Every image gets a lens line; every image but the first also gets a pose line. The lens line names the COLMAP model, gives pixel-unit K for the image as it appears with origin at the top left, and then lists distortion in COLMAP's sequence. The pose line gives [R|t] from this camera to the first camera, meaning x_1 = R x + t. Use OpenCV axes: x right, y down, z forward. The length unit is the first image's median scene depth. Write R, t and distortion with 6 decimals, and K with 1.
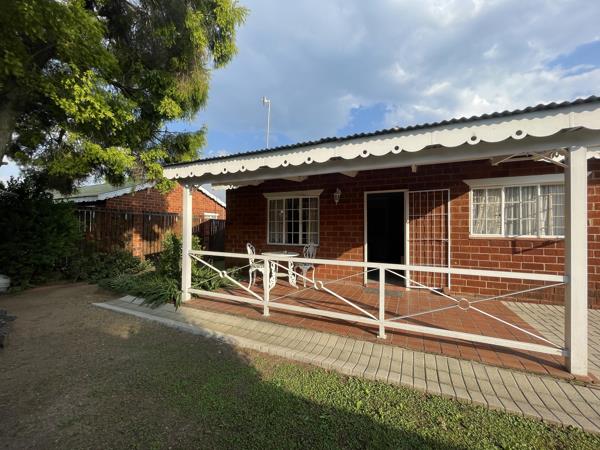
lens RADIAL K [[241.1, 0, 299.5], [0, 241.1, 224.8], [0, 0, 1]] dist [0.000795, 0.000103]
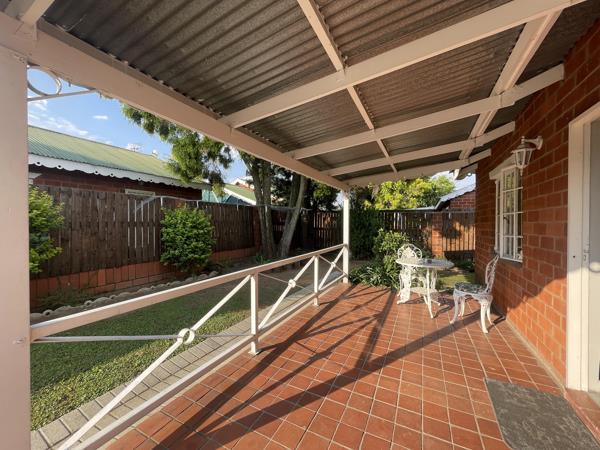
lens RADIAL K [[241.1, 0, 299.7], [0, 241.1, 224.7], [0, 0, 1]] dist [0.000795, 0.000103]
pose [[-0.030768, 0.000337, -0.999526, 0.630761], [0.011032, 0.999939, -0.000003, 0.004564], [0.999466, -0.011027, -0.030770, 0.627224]]
